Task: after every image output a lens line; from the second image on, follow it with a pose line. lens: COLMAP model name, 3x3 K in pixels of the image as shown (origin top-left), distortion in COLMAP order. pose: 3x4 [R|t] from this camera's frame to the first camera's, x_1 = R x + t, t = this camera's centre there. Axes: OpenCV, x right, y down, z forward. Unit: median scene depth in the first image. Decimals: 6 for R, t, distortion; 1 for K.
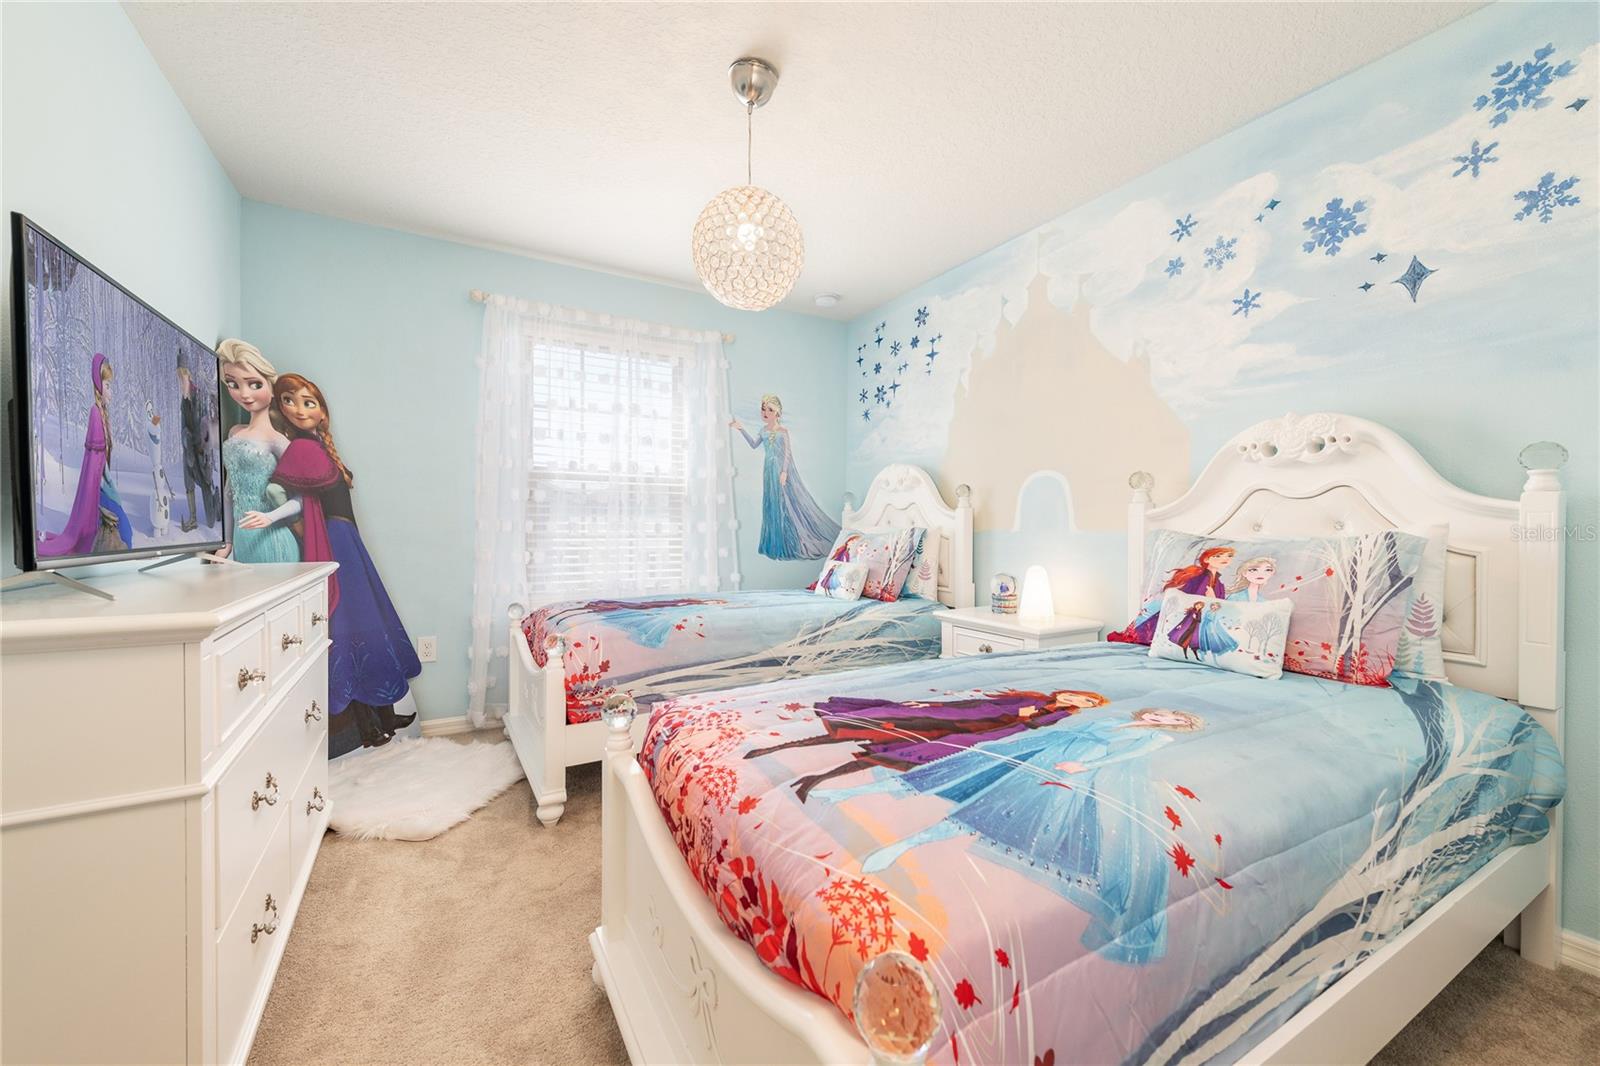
lens RADIAL K [[631.5, 0, 805.5], [0, 631.5, 529.8], [0, 0, 1]] dist [0.018176, -0.006367]
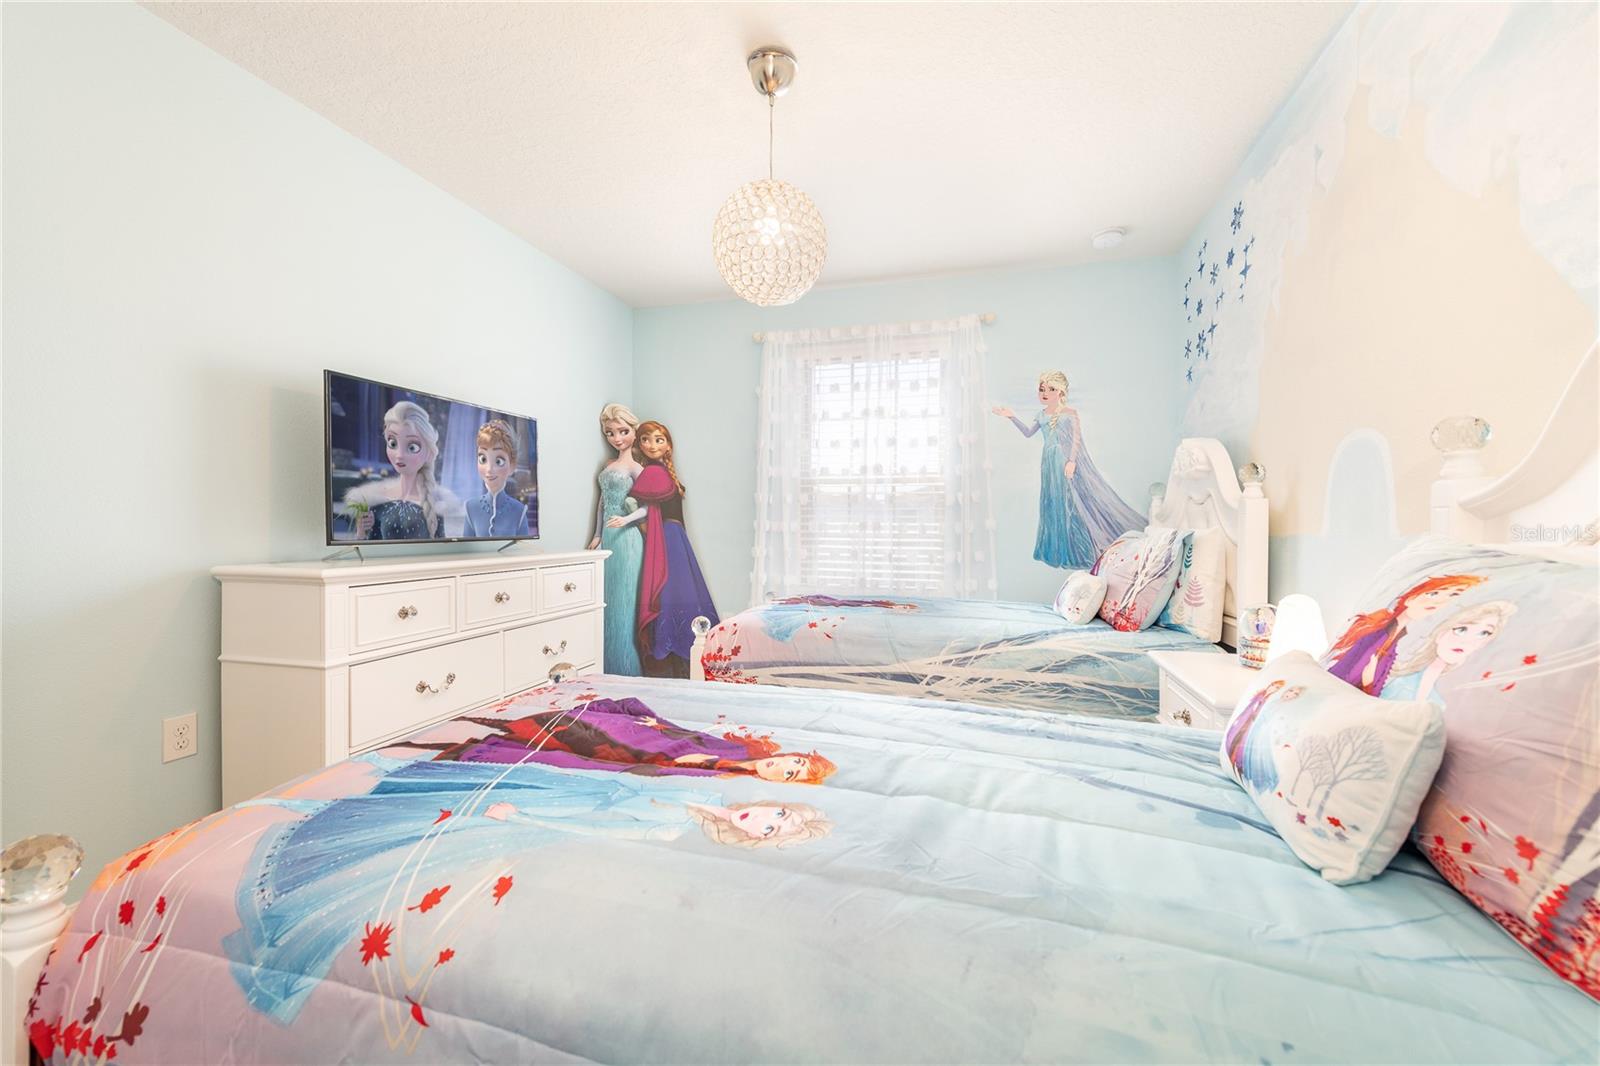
lens RADIAL K [[631.5, 0, 805.5], [0, 631.5, 529.8], [0, 0, 1]] dist [0.018176, -0.006367]
pose [[0.686781, 0.005296, -0.726845, 0.510220], [-0.008336, 0.999965, -0.000591, 0.000898], [0.726817, 0.006465, 0.686801, 0.281099]]
